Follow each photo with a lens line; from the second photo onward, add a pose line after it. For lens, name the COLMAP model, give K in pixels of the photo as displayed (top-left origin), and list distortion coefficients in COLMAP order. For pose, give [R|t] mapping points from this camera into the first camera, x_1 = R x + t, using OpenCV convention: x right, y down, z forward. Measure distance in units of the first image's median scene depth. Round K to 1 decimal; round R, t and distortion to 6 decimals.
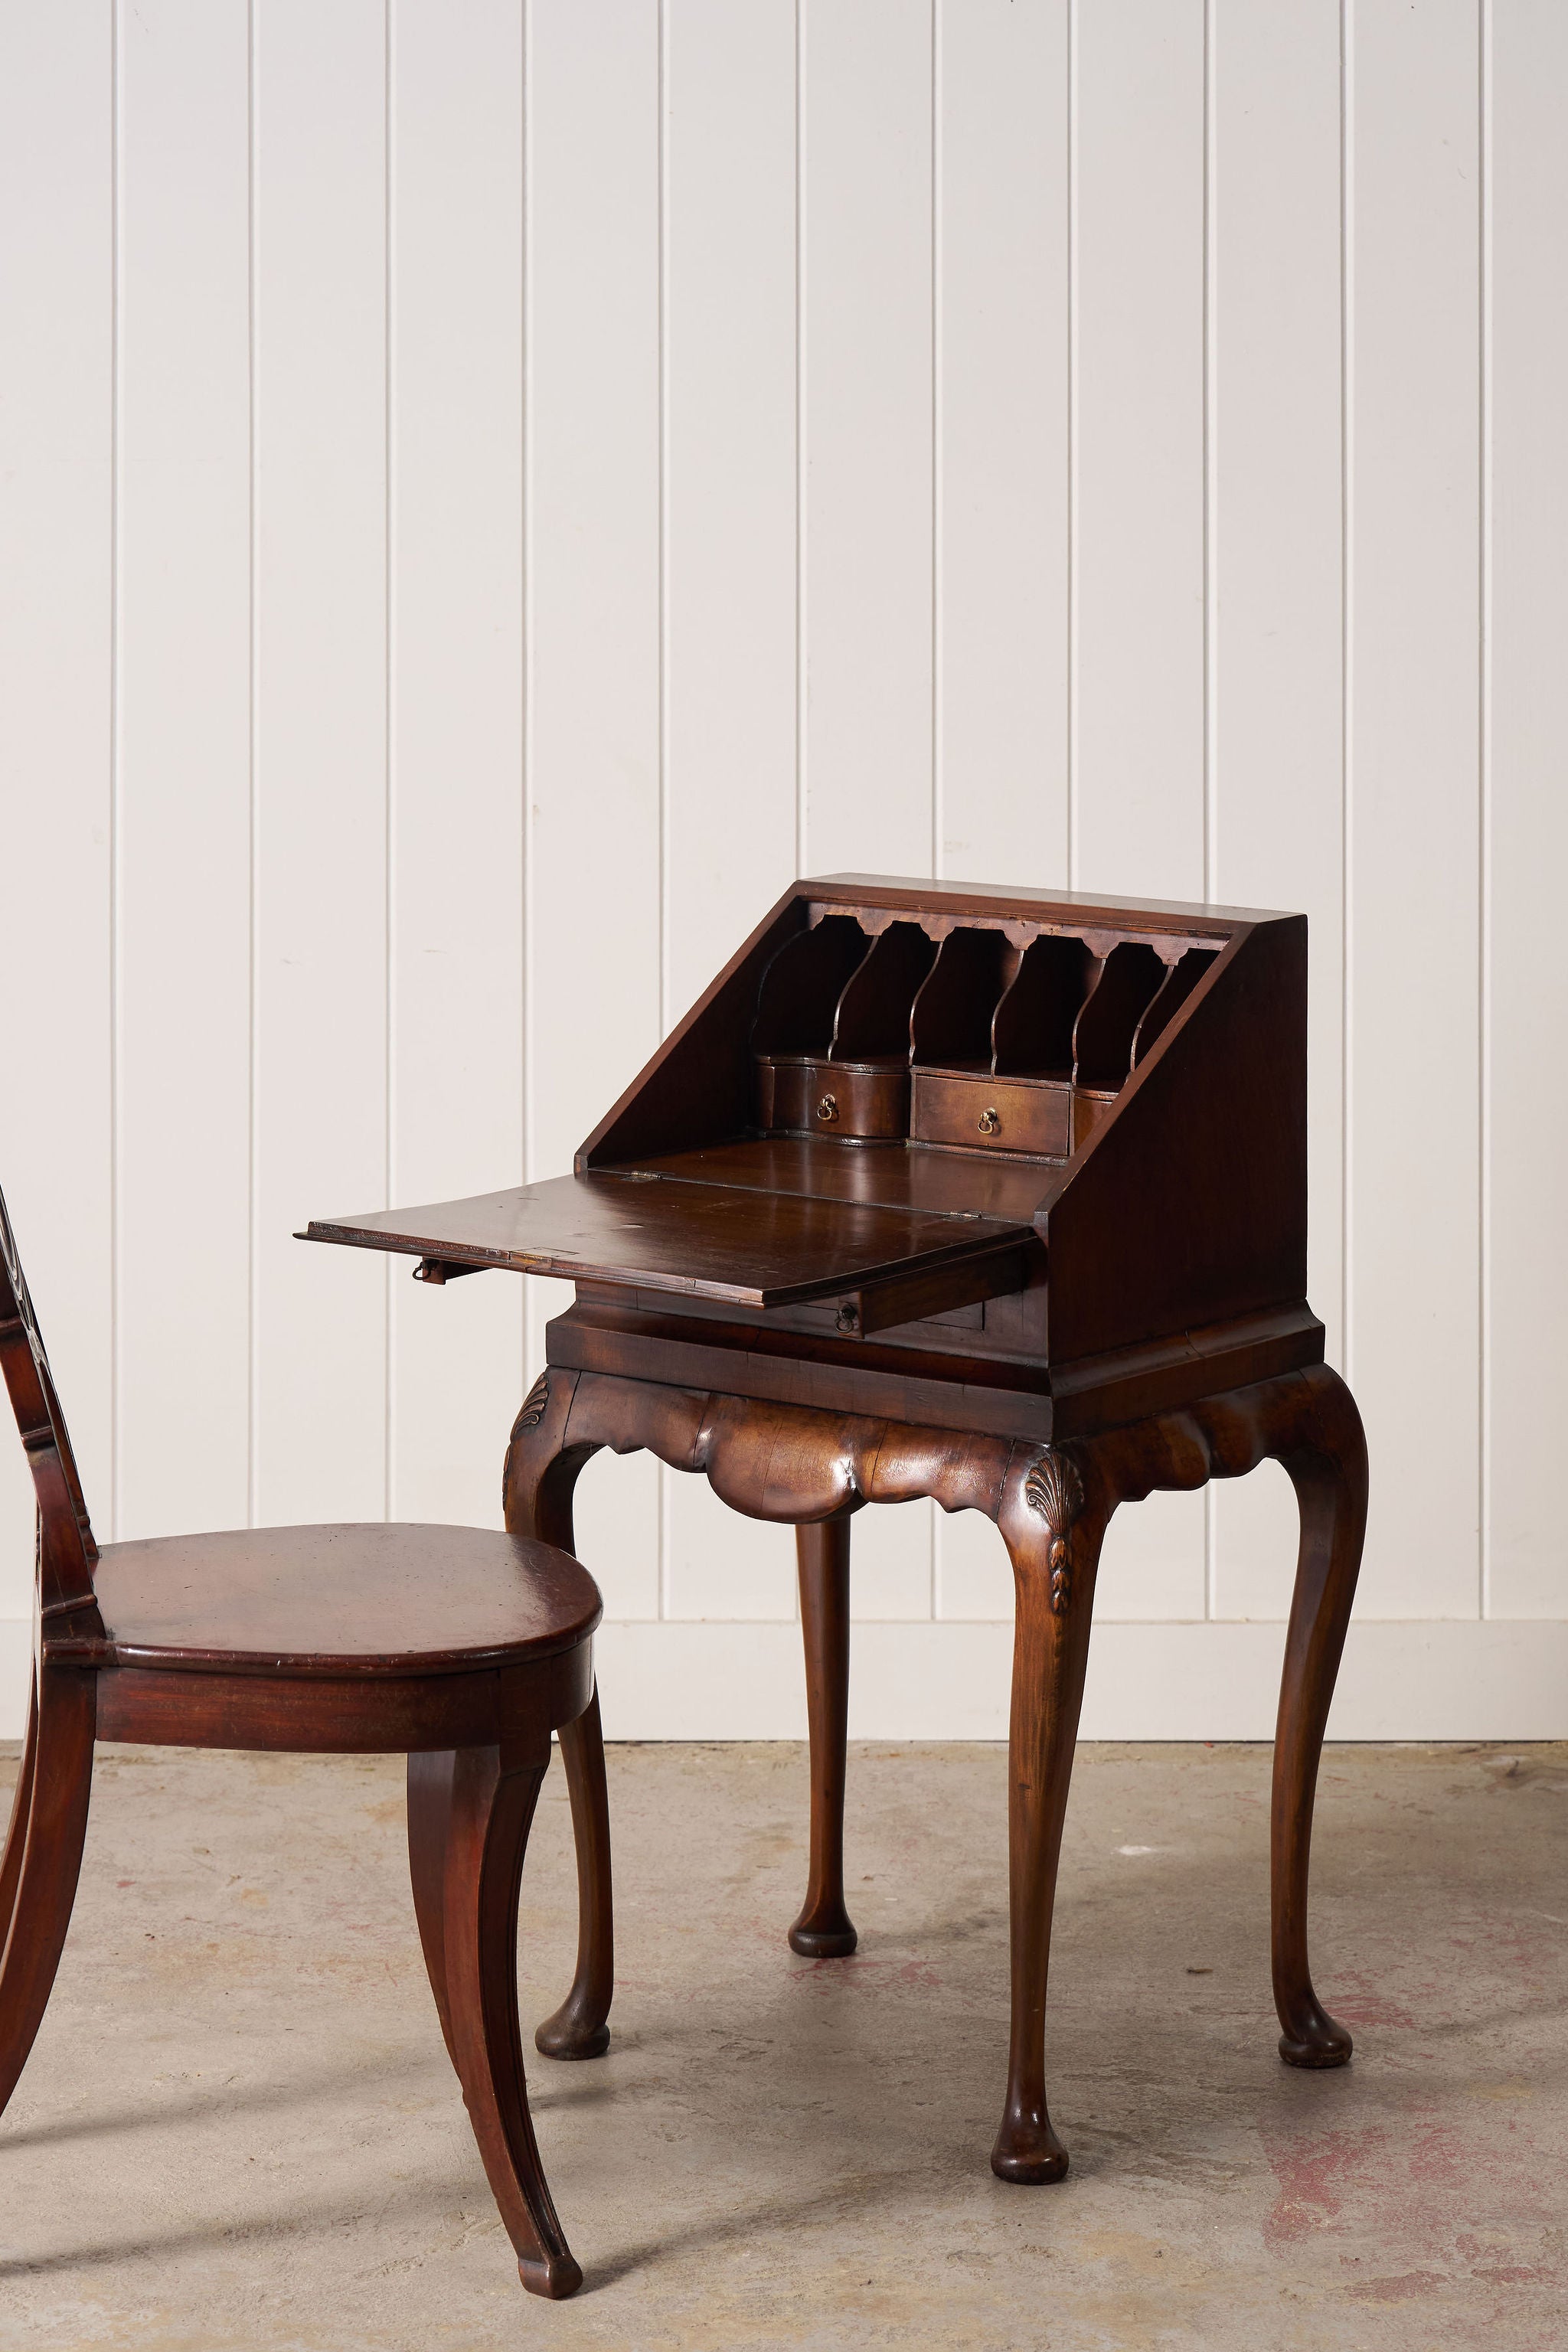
lens RADIAL K [[5739.4, 0, 820.3], [0, 5739.4, 290.8], [0, 0, 1]] dist [0.032005, 0.000000]
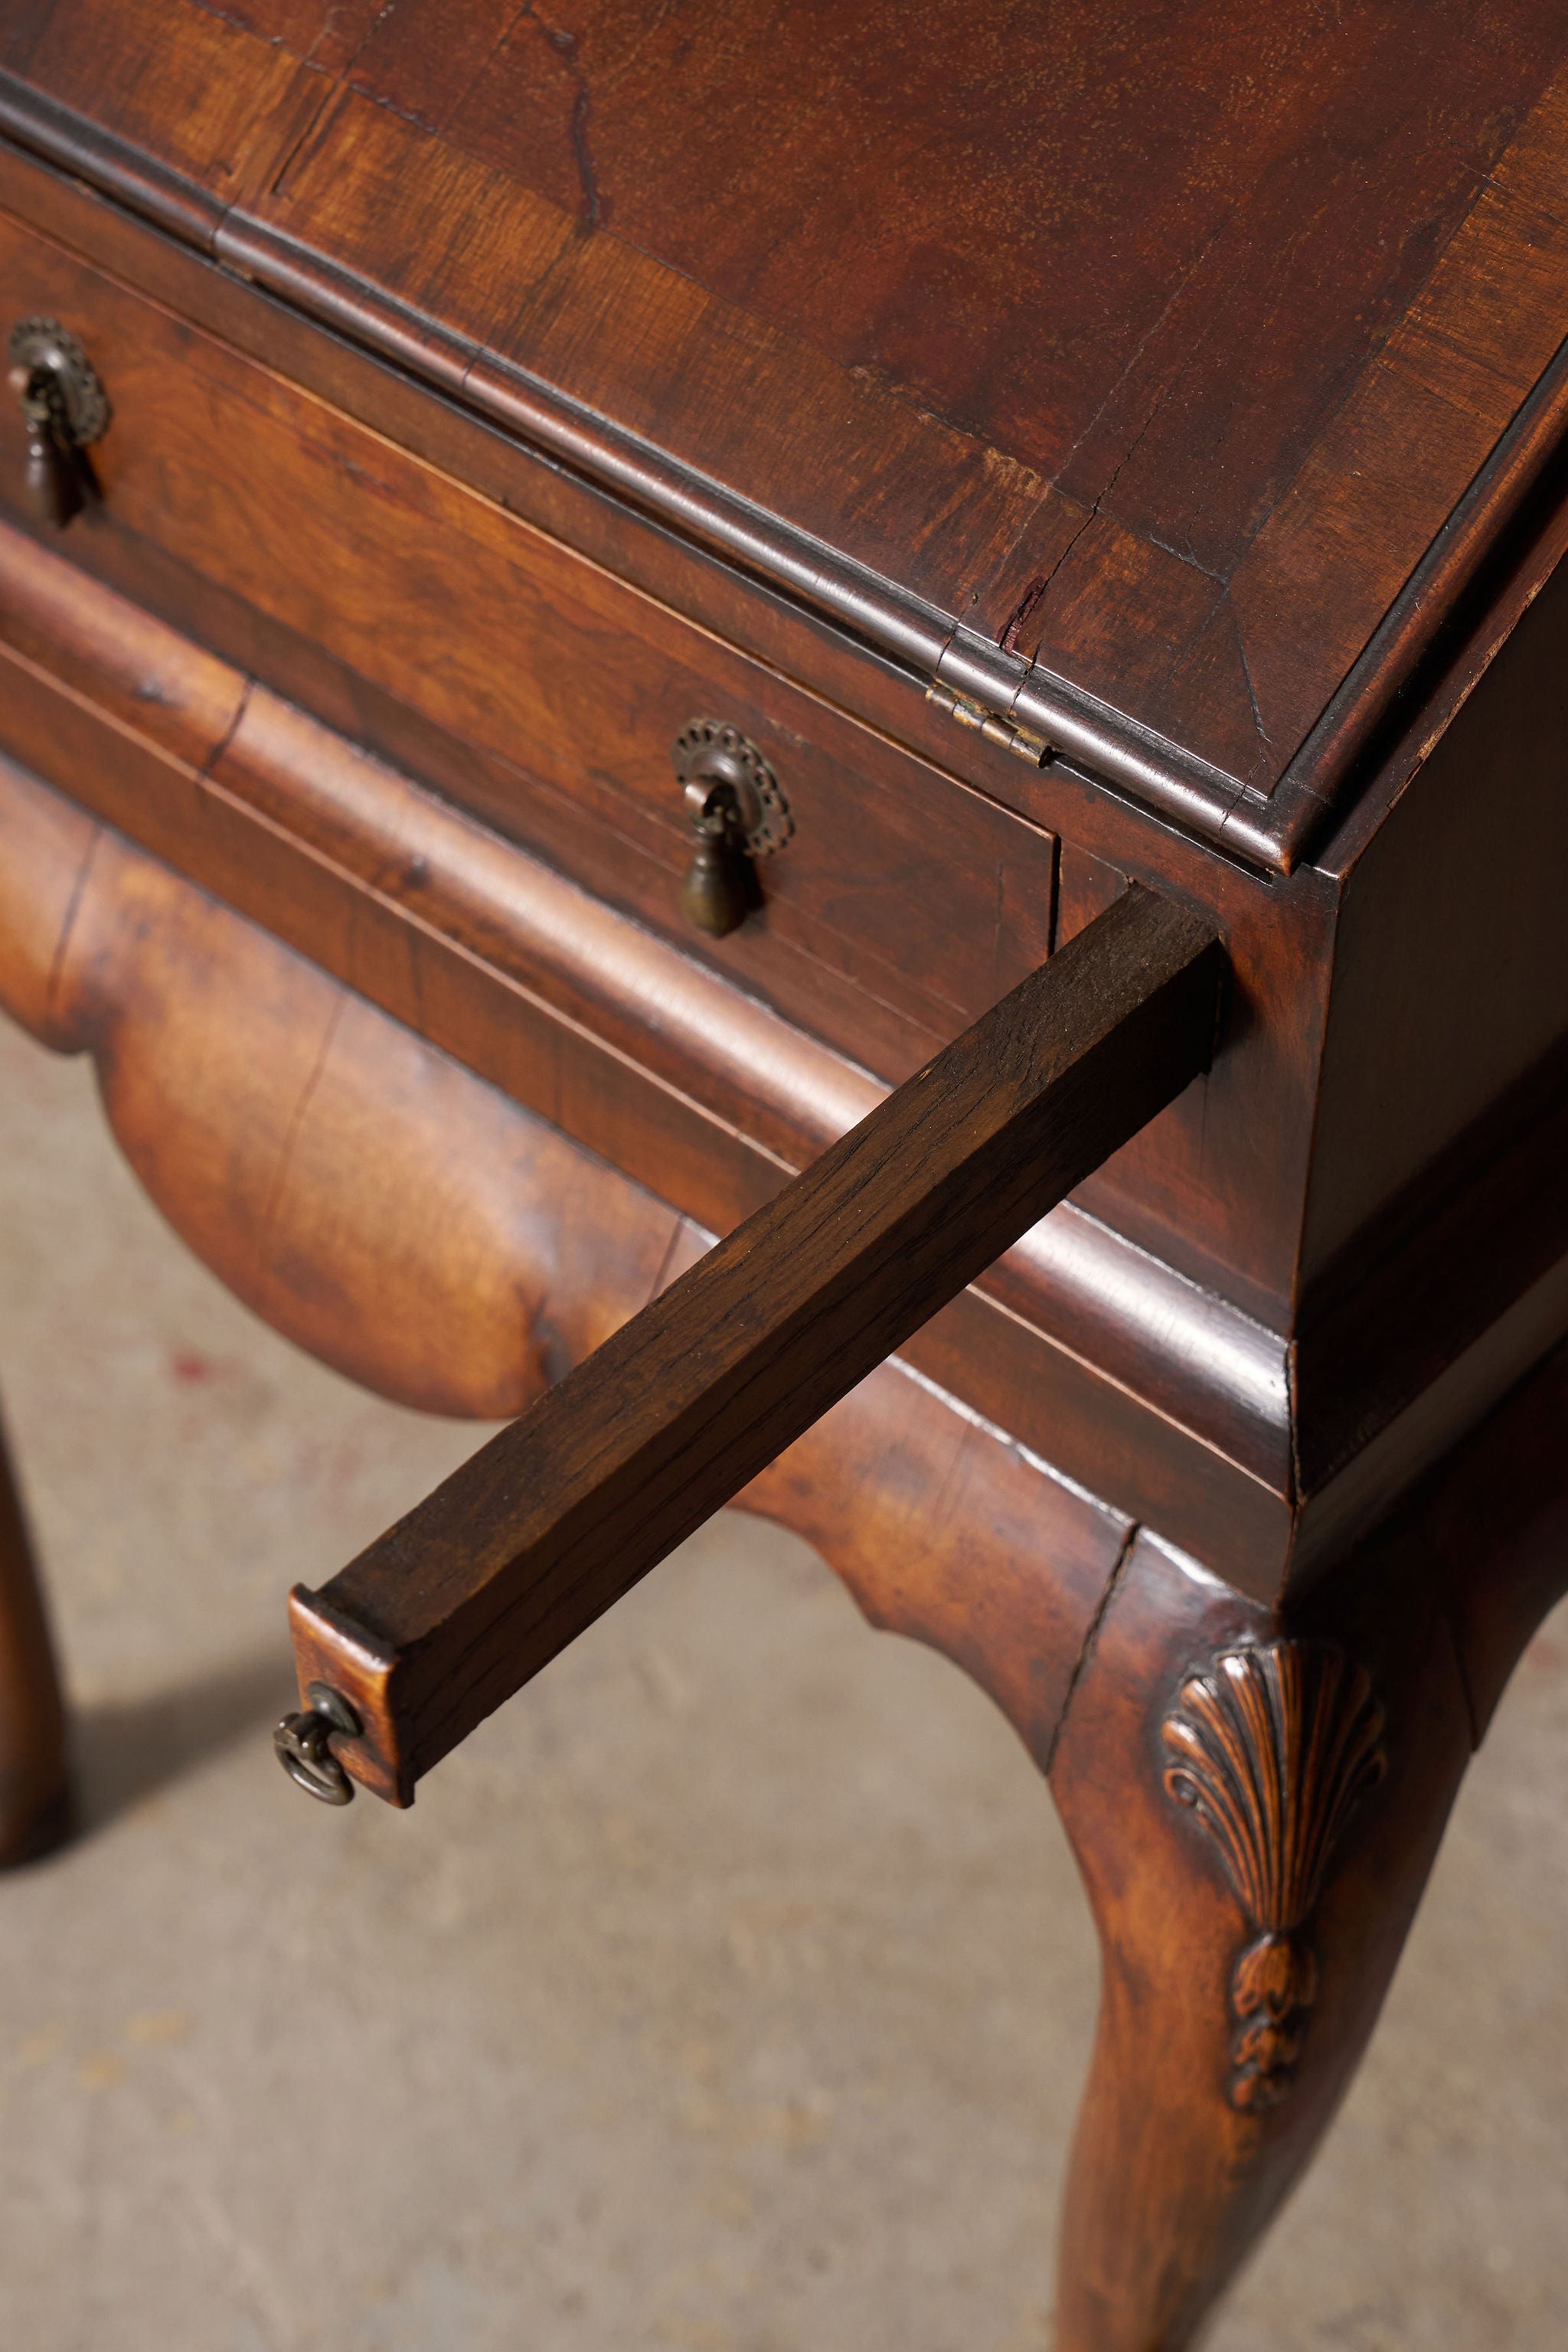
lens RADIAL K [[4993.7, 0, 798.9], [0, 4993.7, 1167.4], [0, 0, 1]] dist [-0.027338, 0.000000]
pose [[0.996906, 0.057603, -0.053474, 0.027575], [-0.000160, 0.681839, 0.731502, 0.024783], [0.078598, -0.729231, 0.679739, 0.794627]]
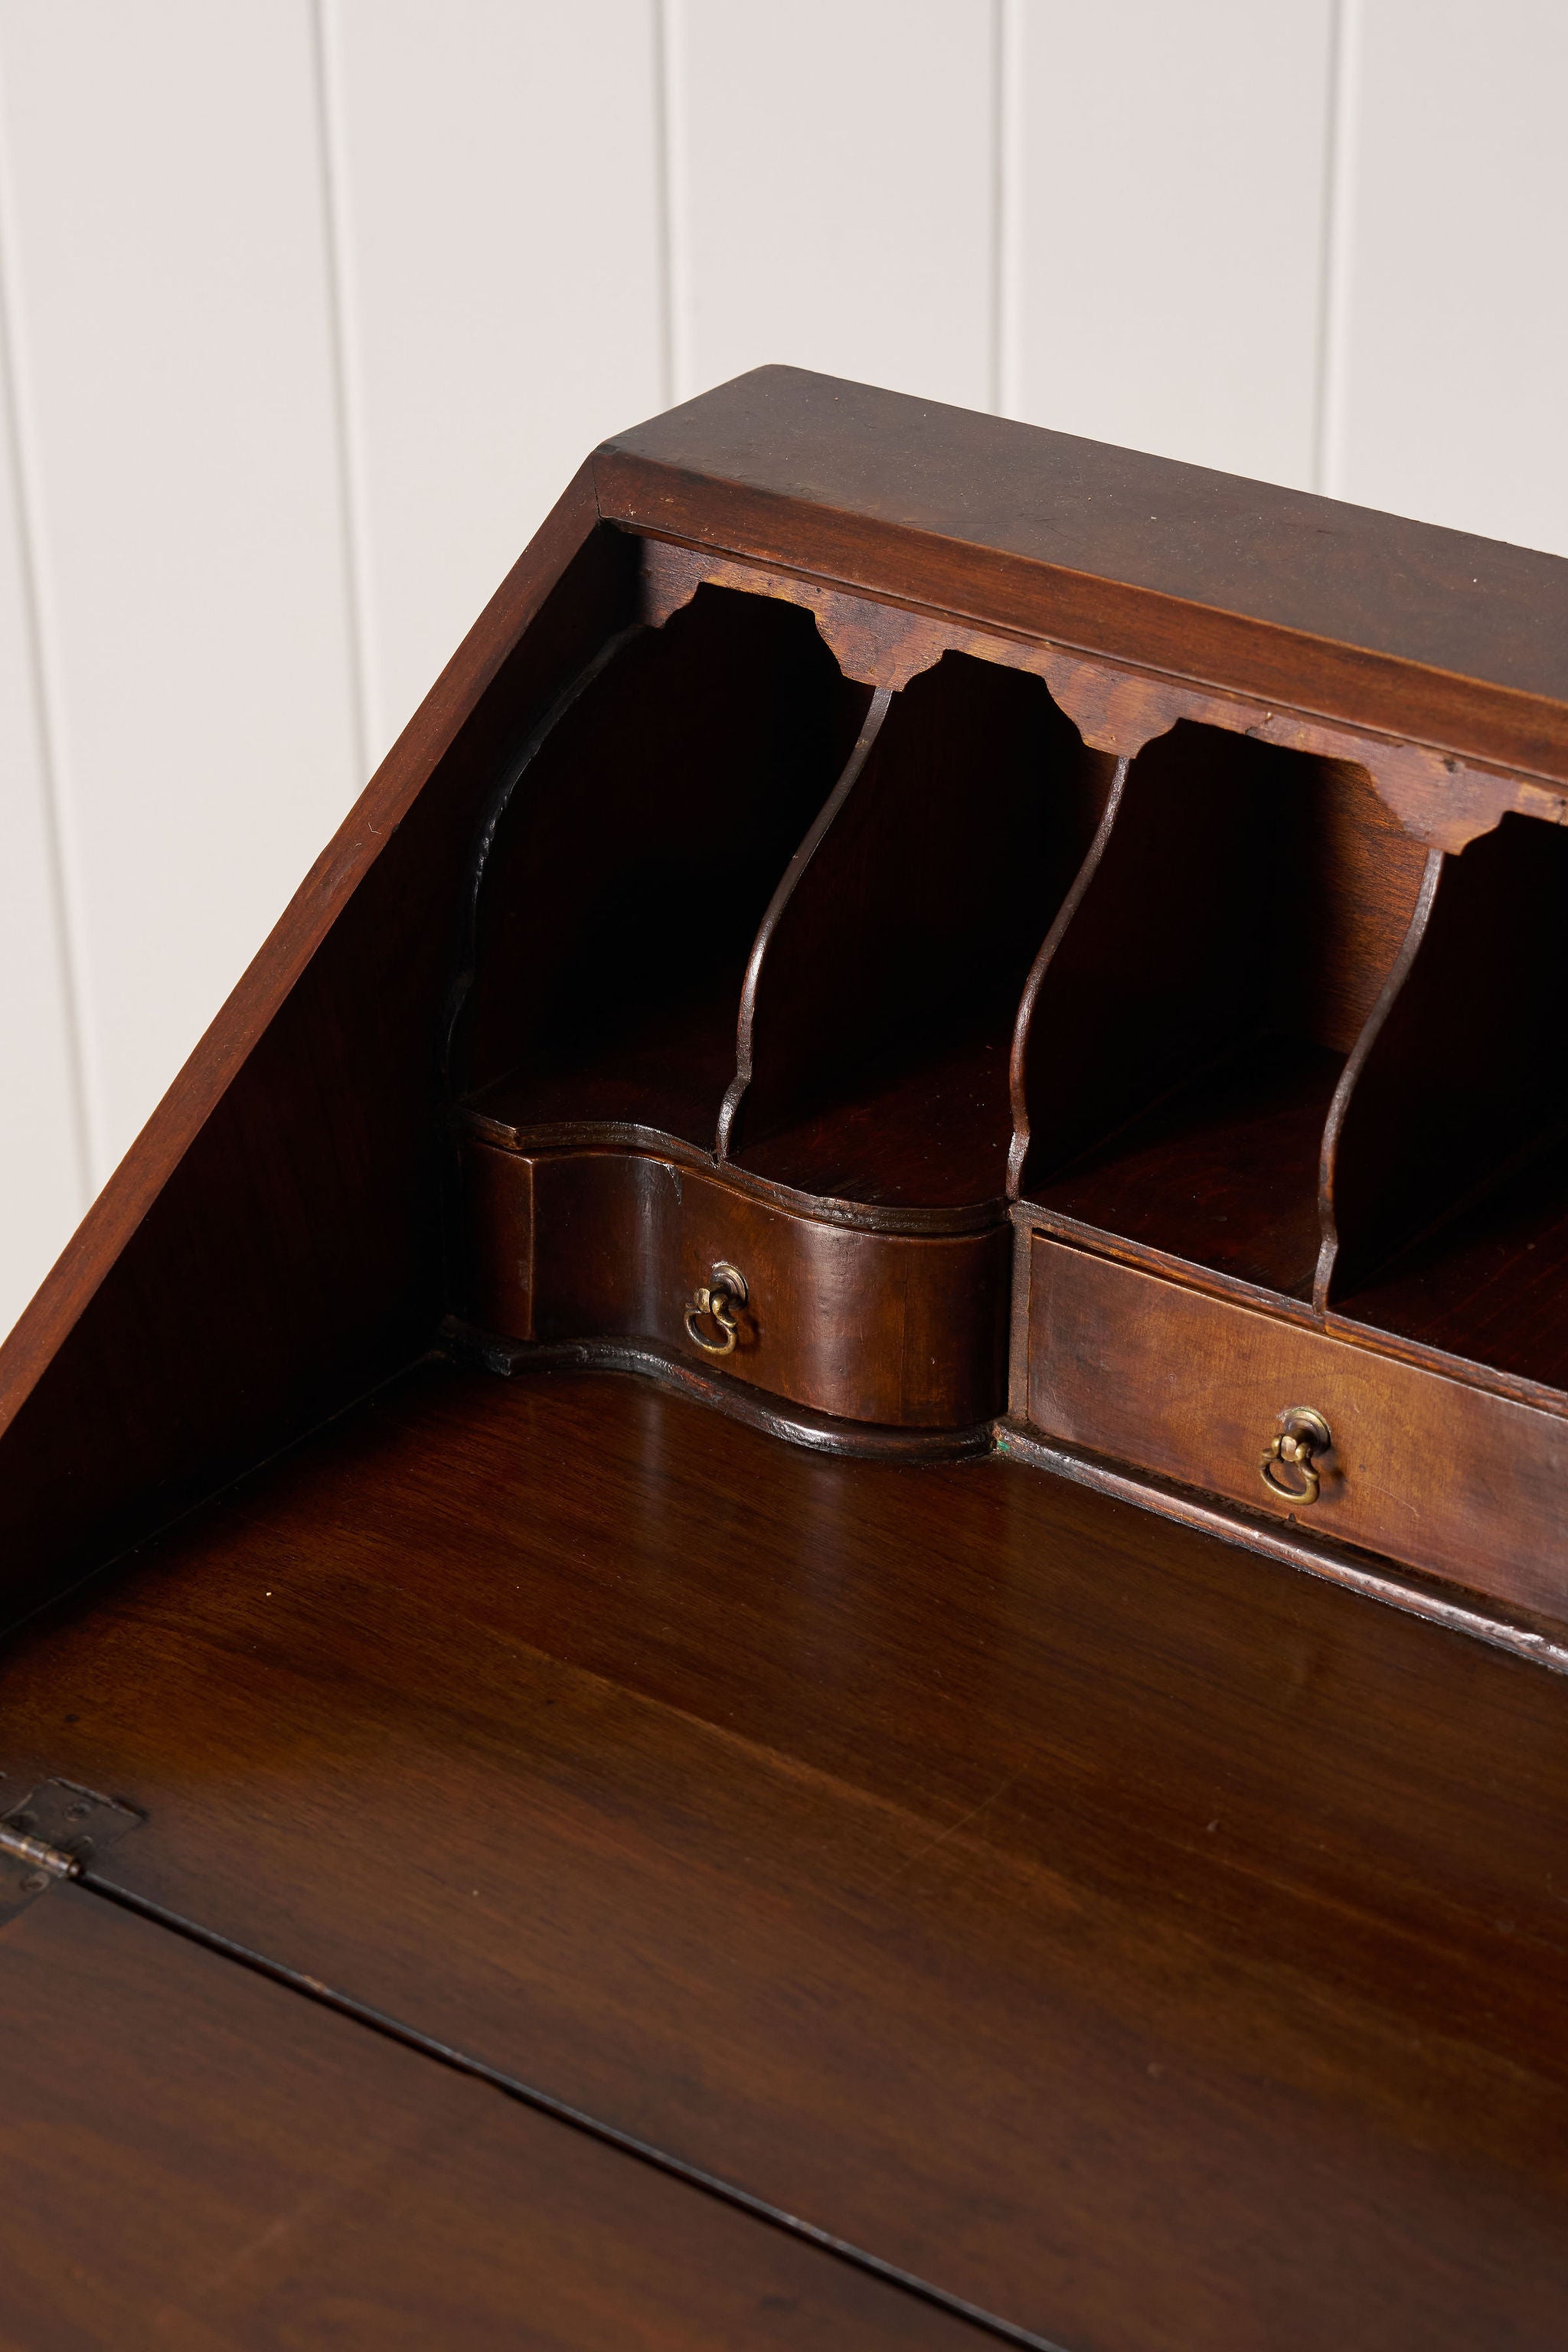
lens RADIAL K [[4993.7, 0, 801.0], [0, 4993.7, 1189.6], [0, 0, 1]] dist [-0.027338, 0.000000]
pose [[0.999901, -0.014060, -0.000134, 0.005519], [0.012368, 0.874962, 0.484034, 0.016413], [-0.006688, -0.483988, 0.875049, 0.793293]]
